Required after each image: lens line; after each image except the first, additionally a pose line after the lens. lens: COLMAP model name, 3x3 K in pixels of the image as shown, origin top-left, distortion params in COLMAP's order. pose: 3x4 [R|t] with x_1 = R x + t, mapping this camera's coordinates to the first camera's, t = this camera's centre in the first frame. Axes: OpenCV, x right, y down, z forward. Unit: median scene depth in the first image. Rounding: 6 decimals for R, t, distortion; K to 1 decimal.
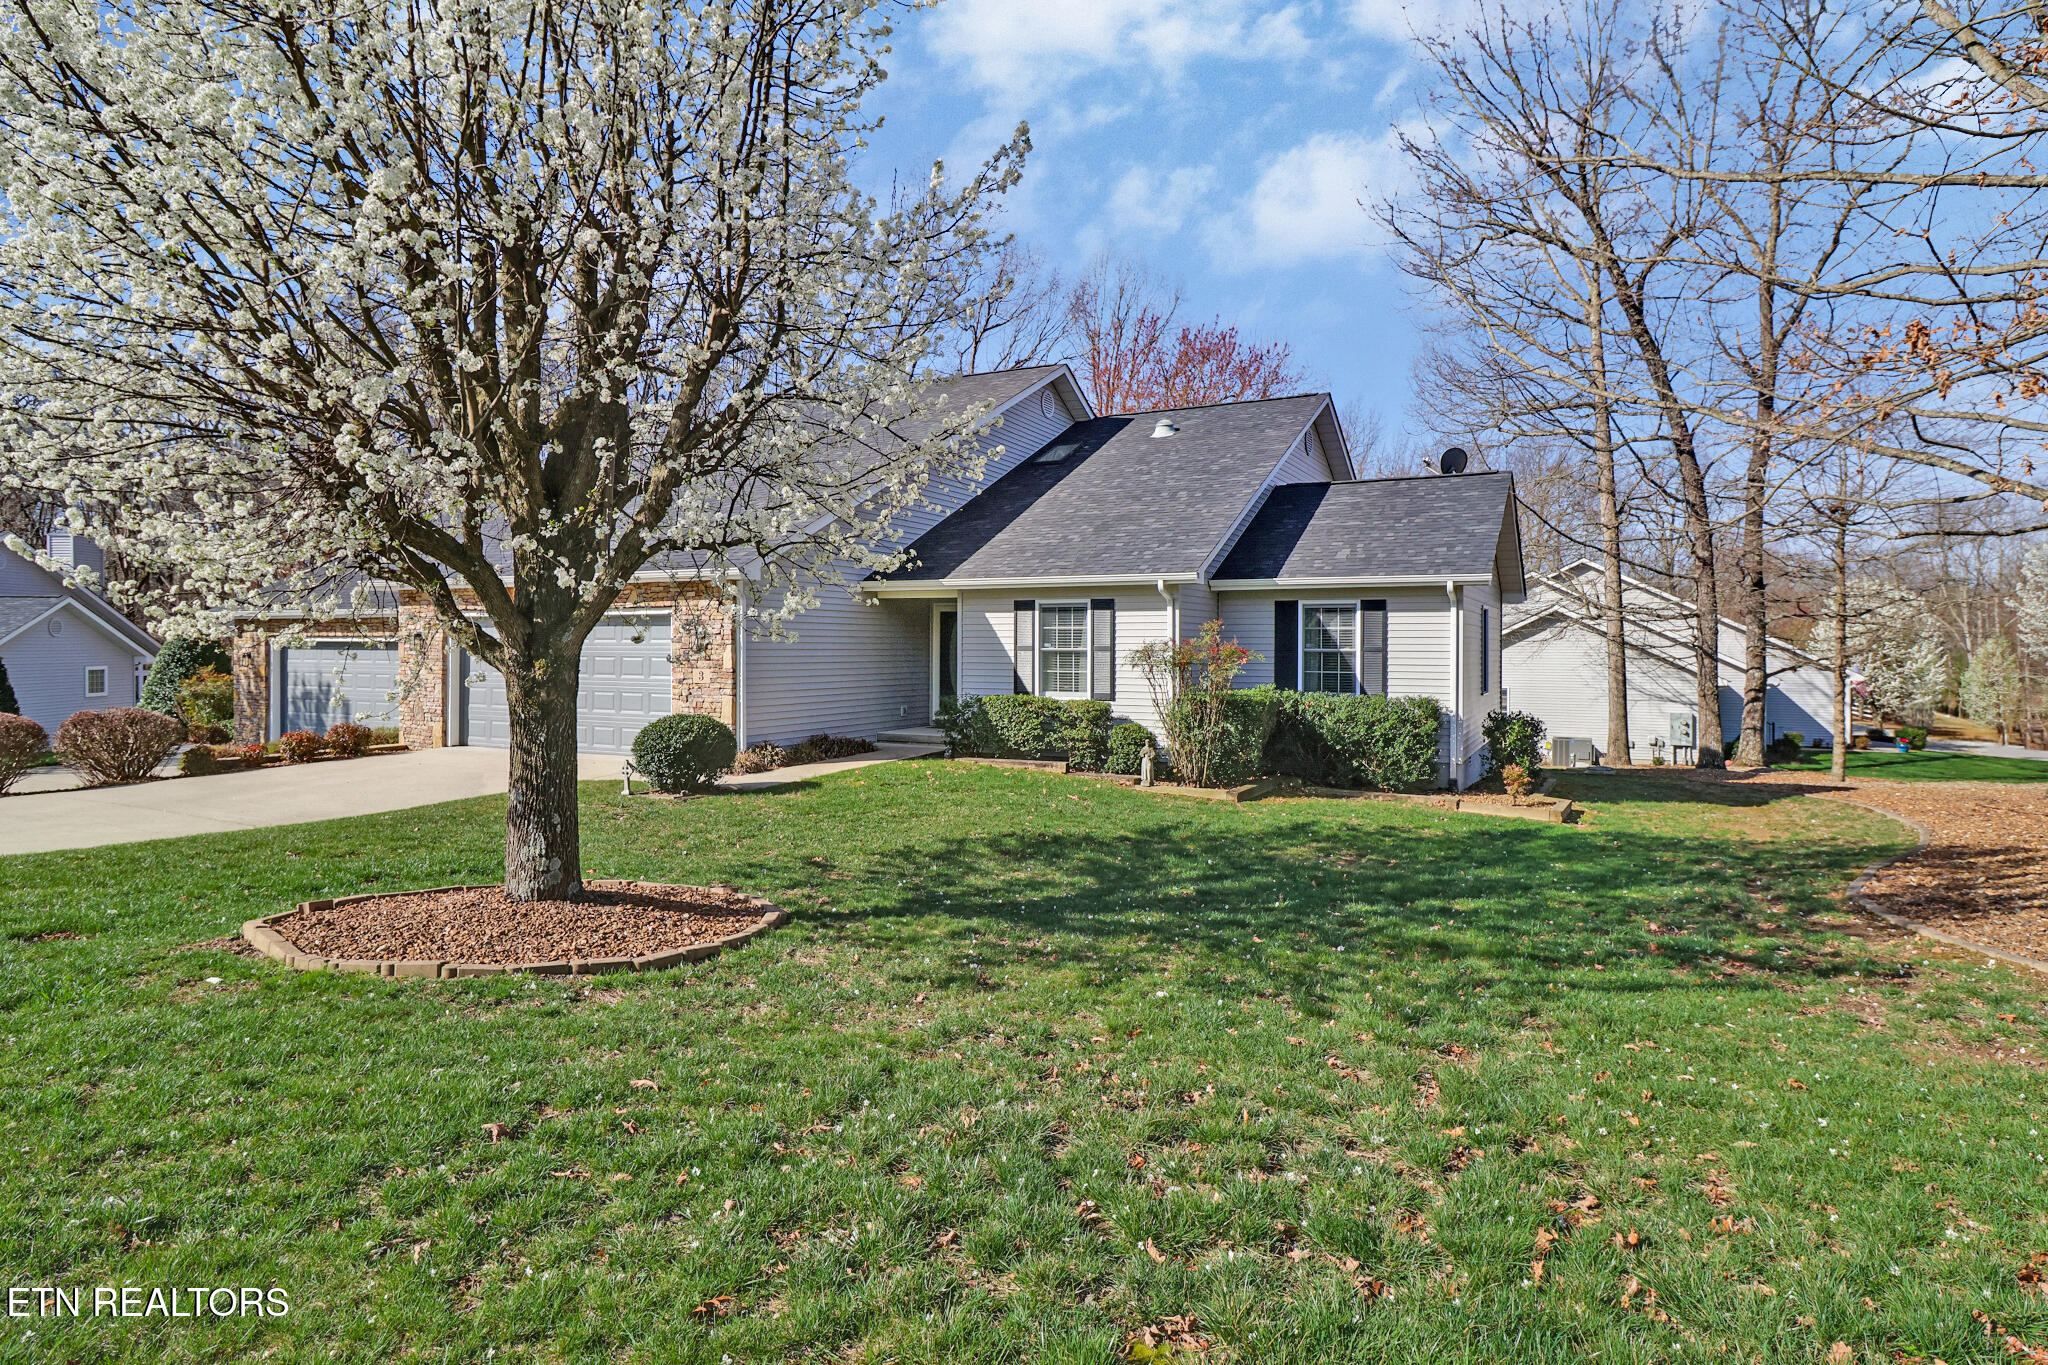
lens RADIAL K [[1134.4, 0, 1022.6], [0, 1134.4, 674.6], [0, 0, 1]] dist [0.006262, -0.000133]
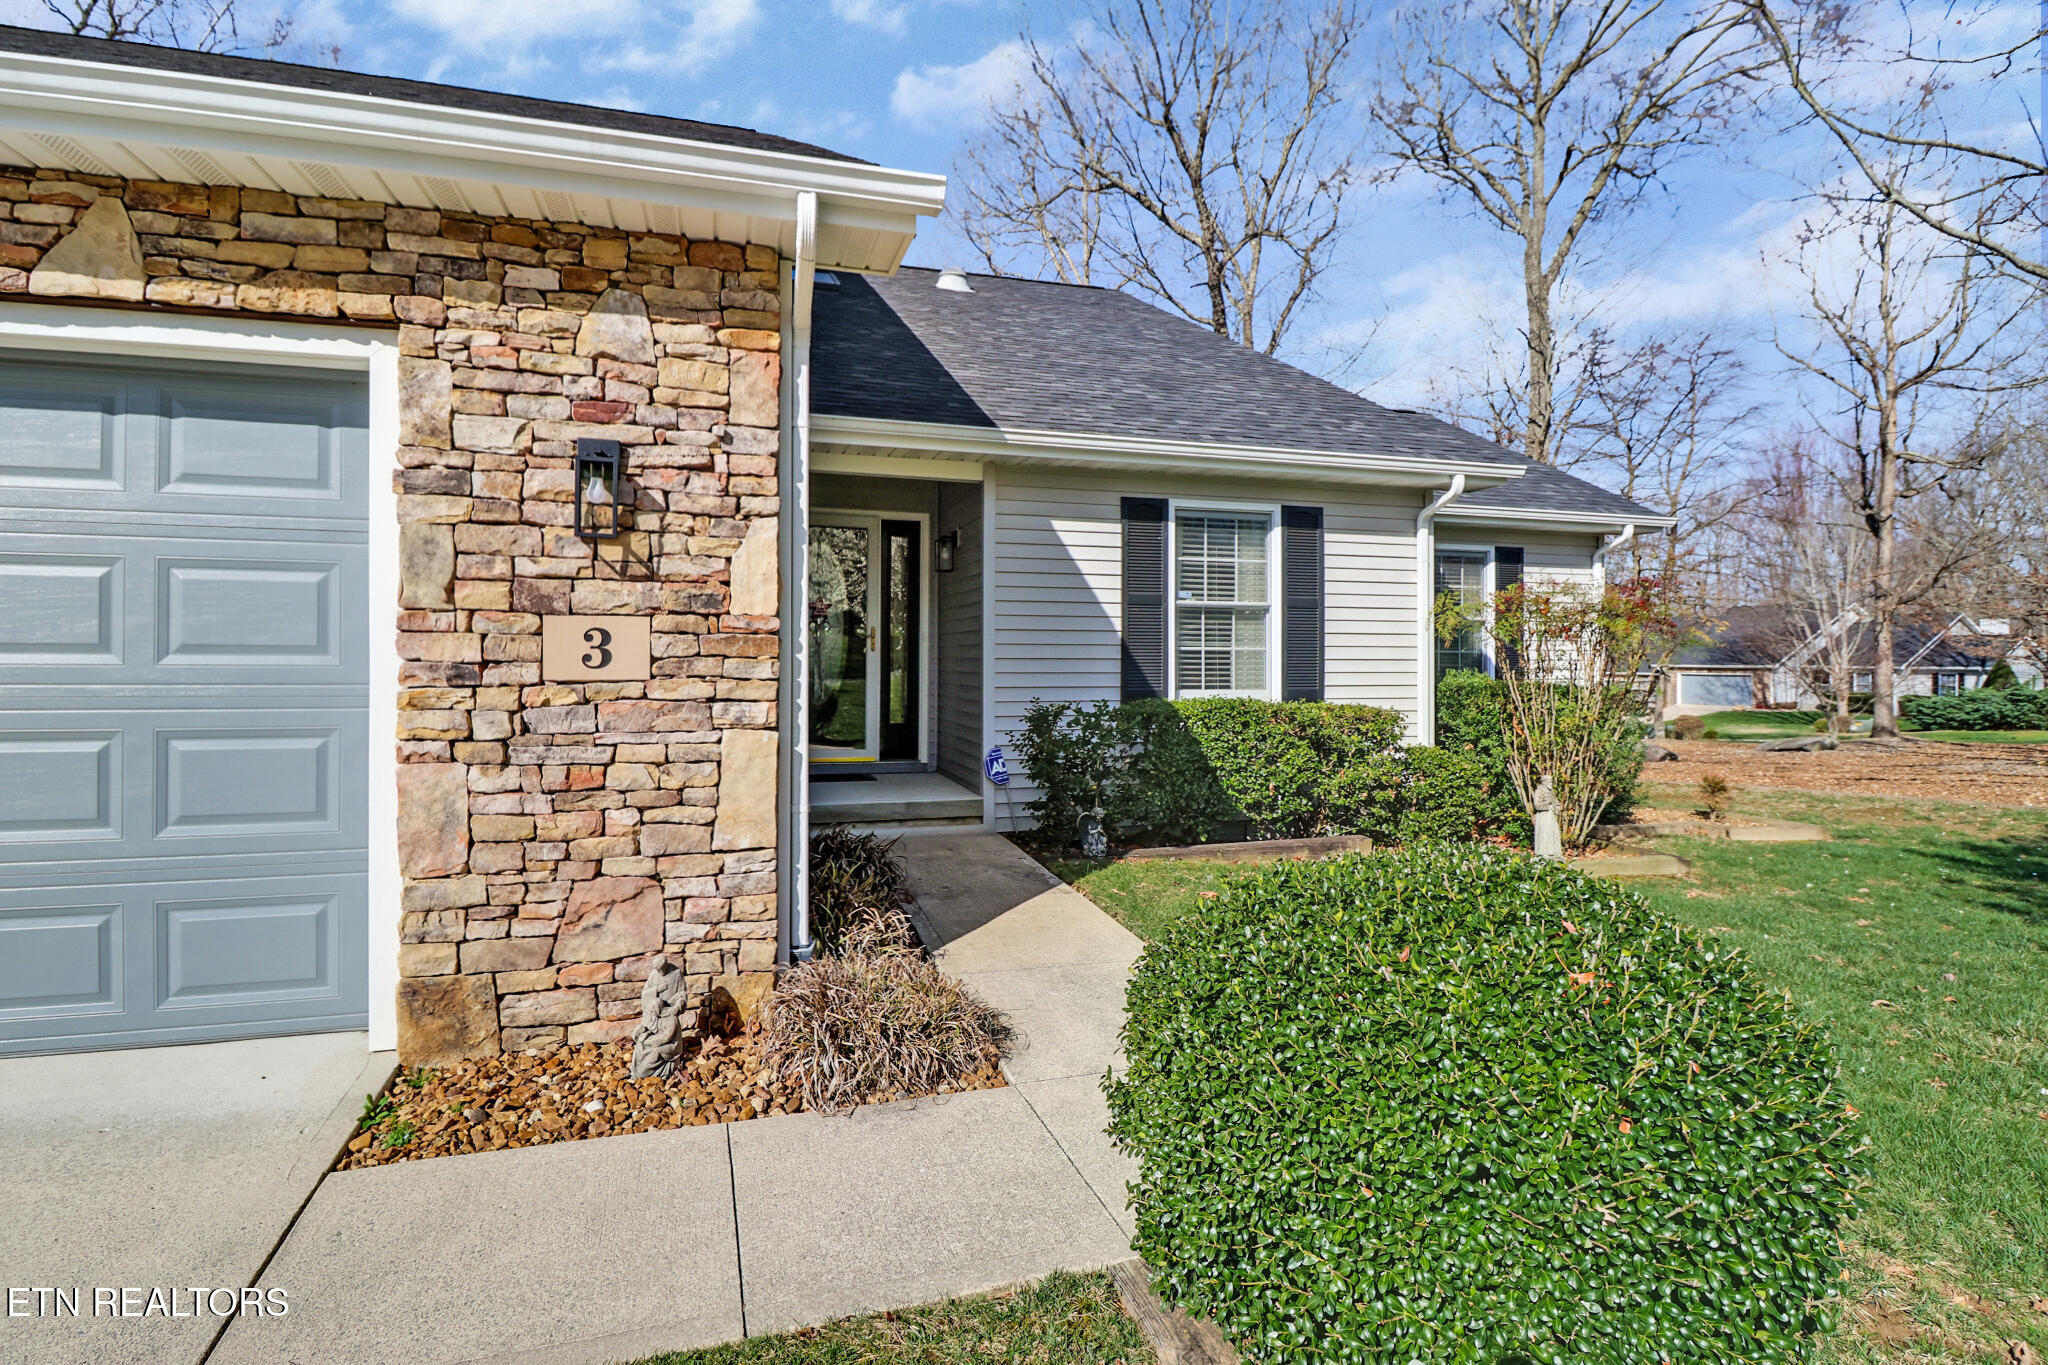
lens RADIAL K [[1040.9, 0, 1035.2], [0, 1040.9, 671.3], [0, 0, 1]] dist [-0.002996, -0.000643]
pose [[0.706196, -0.008352, 0.707967, -0.334672], [0.012132, 0.999926, -0.000306, 0.006119], [-0.707913, 0.008805, 0.706245, 0.720350]]
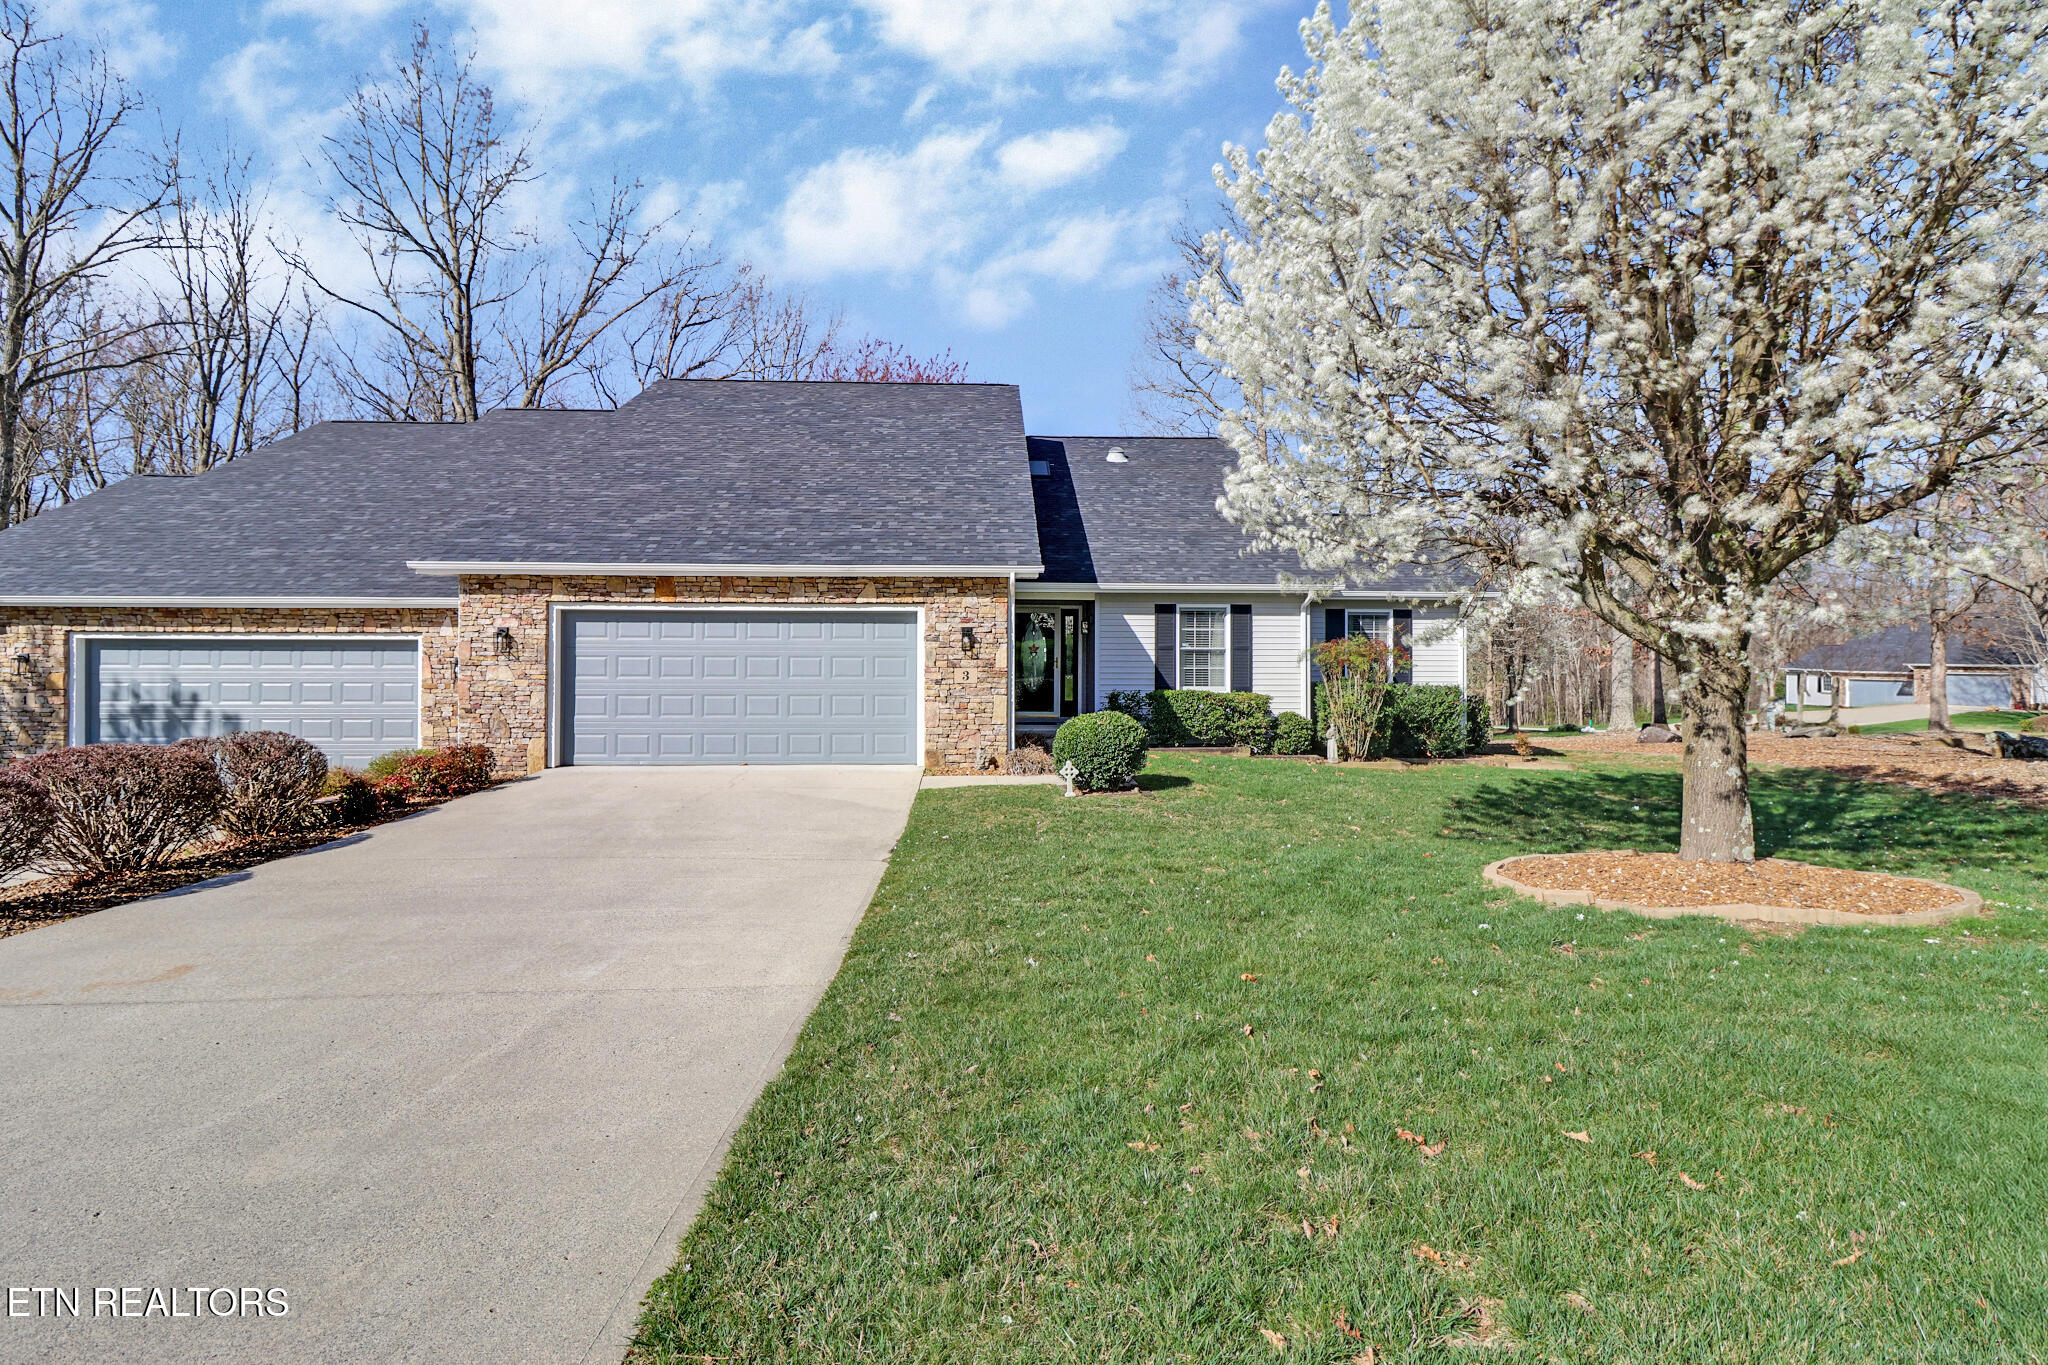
lens RADIAL K [[1040.9, 0, 1021.0], [0, 1040.9, 661.9], [0, 0, 1]] dist [-0.002996, -0.000643]
pose [[0.864793, -0.005876, 0.502094, -0.624517], [0.011686, 0.999896, -0.008426, -0.002333], [-0.501992, 0.013154, 0.864772, 0.191945]]
